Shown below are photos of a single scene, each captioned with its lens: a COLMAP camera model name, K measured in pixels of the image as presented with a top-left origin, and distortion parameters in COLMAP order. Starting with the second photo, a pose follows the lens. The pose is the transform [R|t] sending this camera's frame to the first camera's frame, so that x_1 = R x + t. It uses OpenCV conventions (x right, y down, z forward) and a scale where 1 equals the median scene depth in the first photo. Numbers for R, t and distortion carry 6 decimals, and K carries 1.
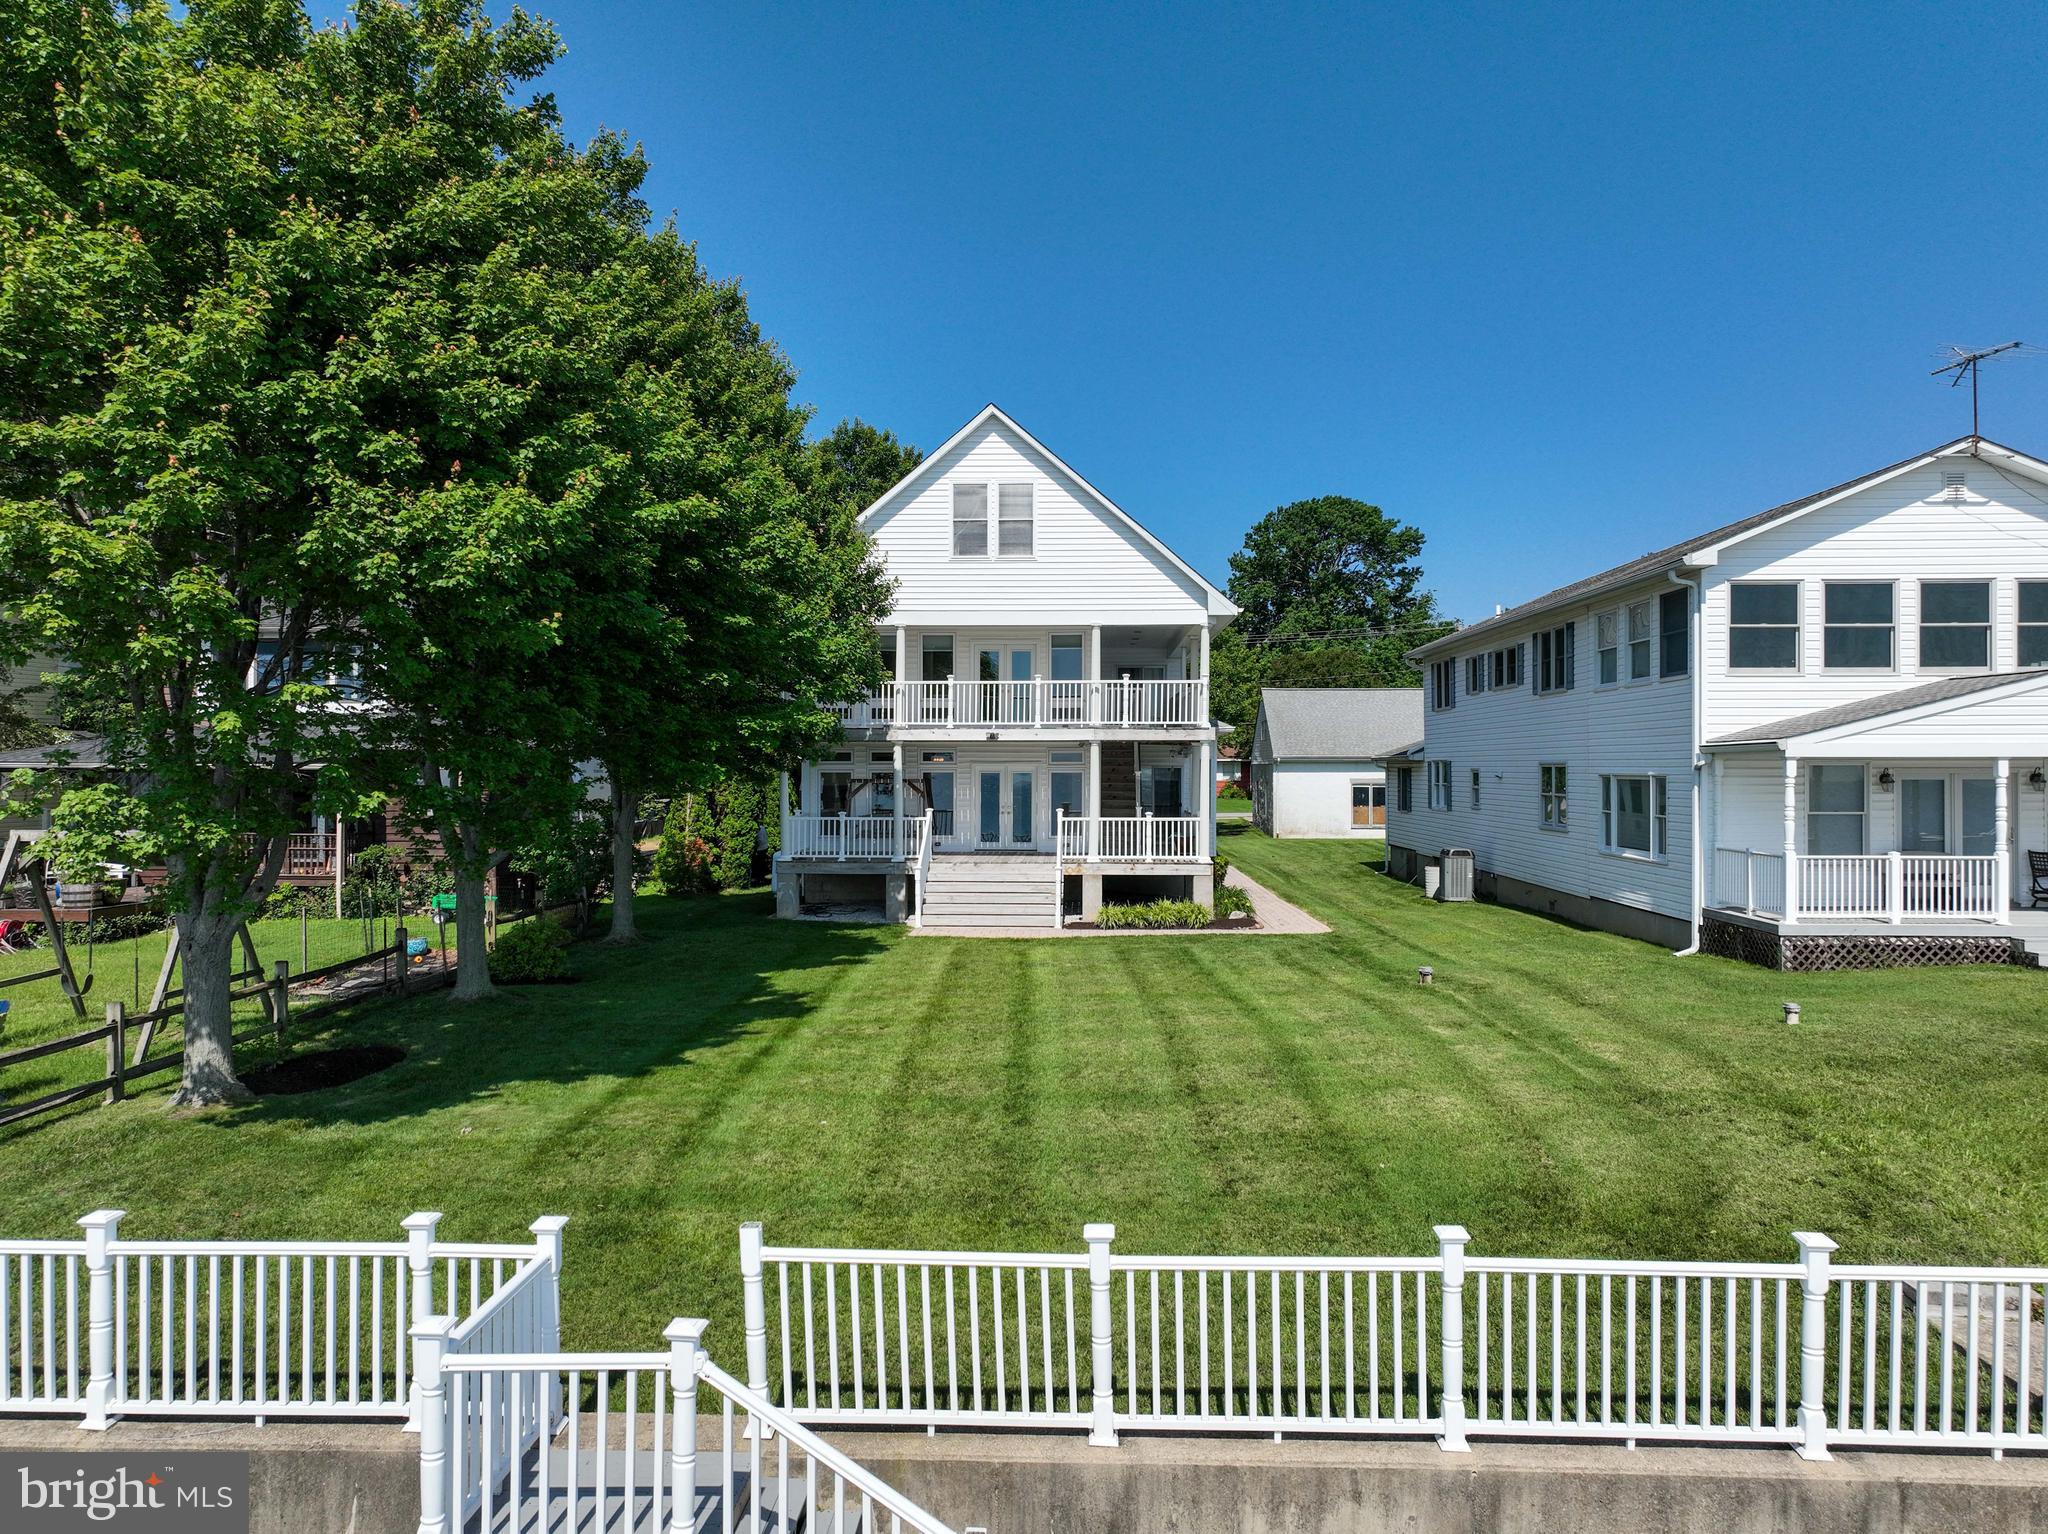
lens RADIAL K [[1440.1, 0, 1032.1], [0, 1440.1, 767.2], [0, 0, 1]] dist [0.007305, 0.006707]
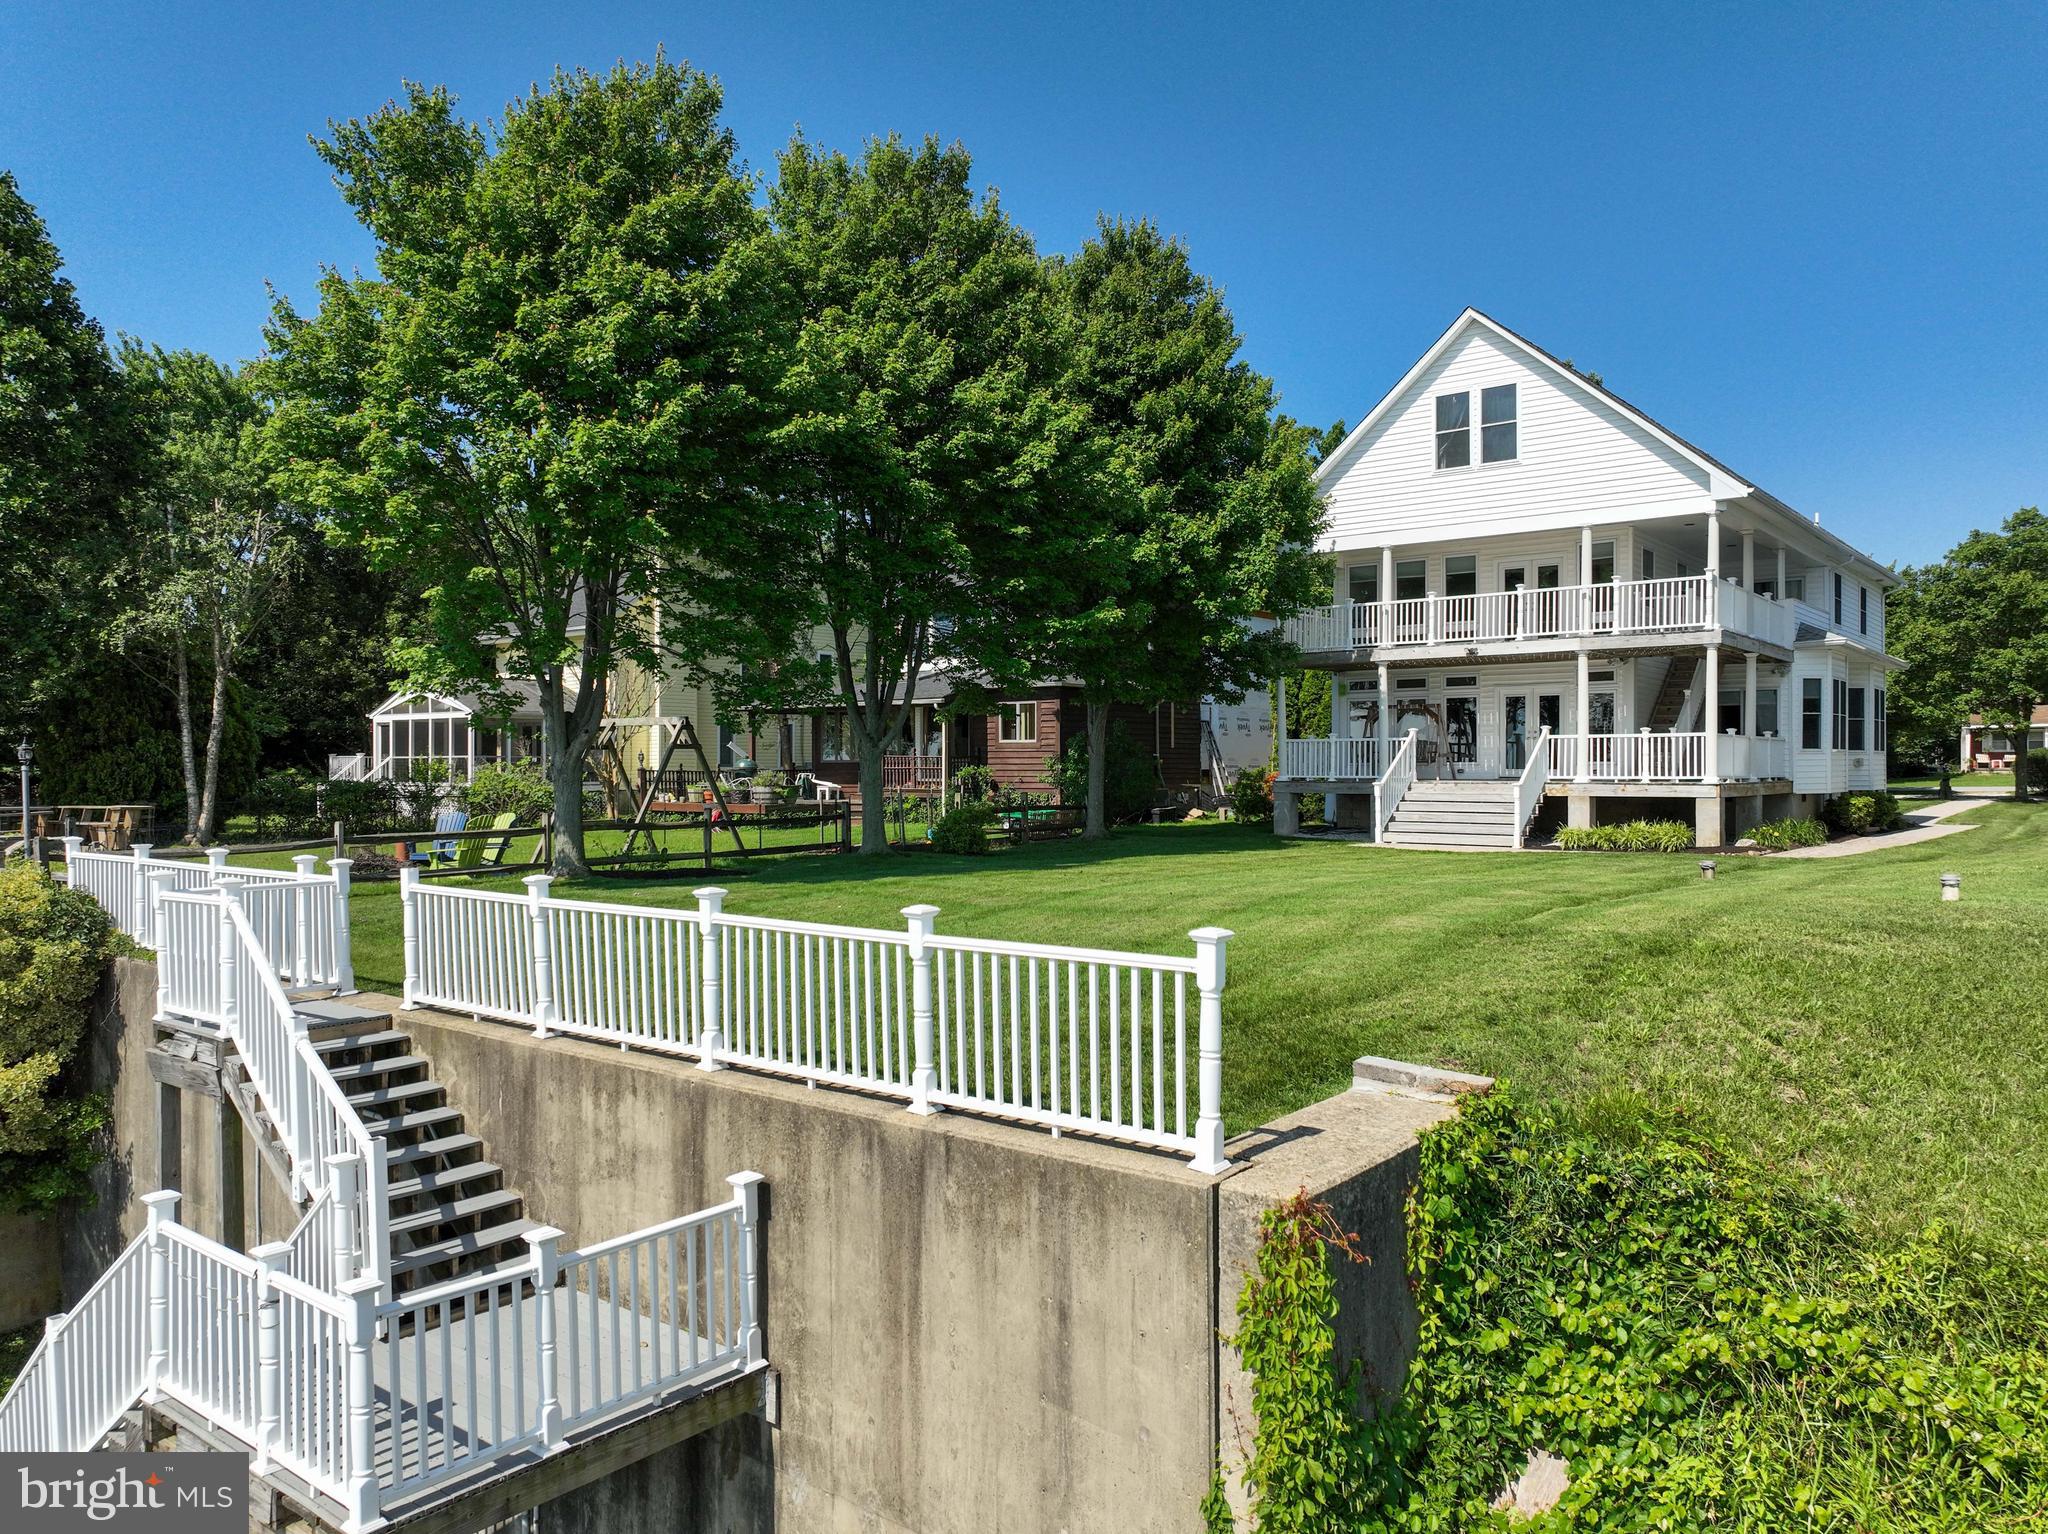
lens RADIAL K [[1440.1, 0, 1032.1], [0, 1440.1, 767.2], [0, 0, 1]] dist [0.007305, 0.006707]
pose [[0.805248, -0.002382, -0.592934, 0.304863], [0.002813, 0.999996, -0.000197, 0.054785], [0.592932, -0.001510, 0.805251, 0.047632]]
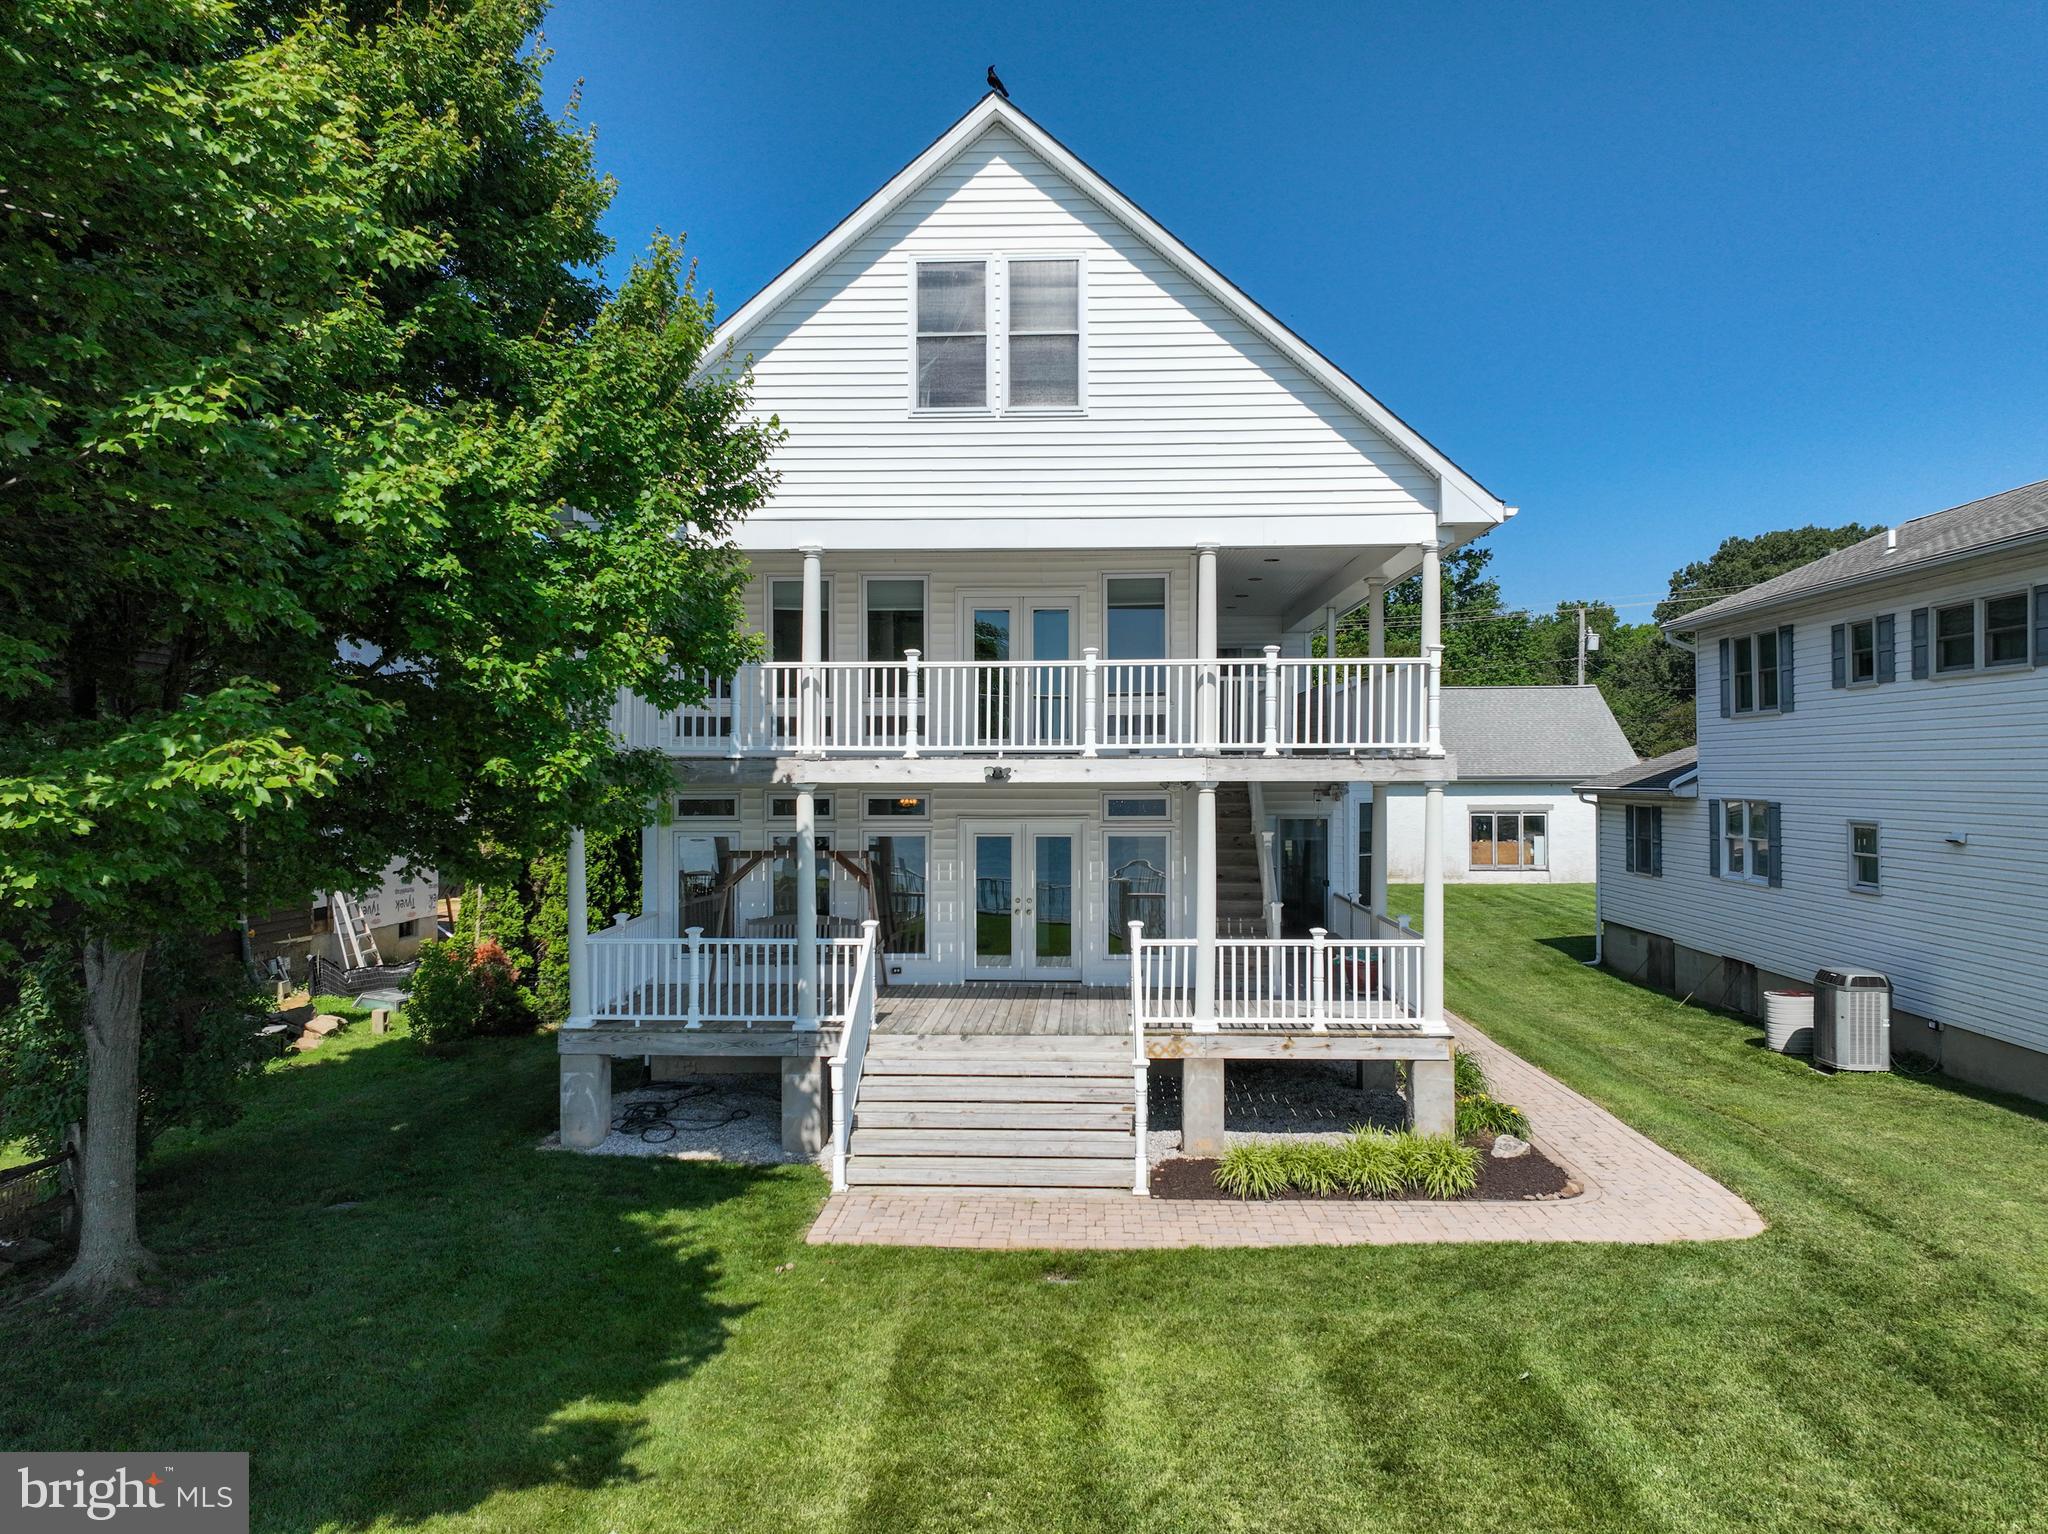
lens RADIAL K [[1440.1, 0, 1032.1], [0, 1440.1, 767.2], [0, 0, 1]] dist [0.007305, 0.006707]
pose [[0.999991, -0.003525, -0.002456, -0.014607], [0.003516, 0.999988, -0.003550, -0.021911], [0.002469, 0.003541, 0.999991, 0.507776]]
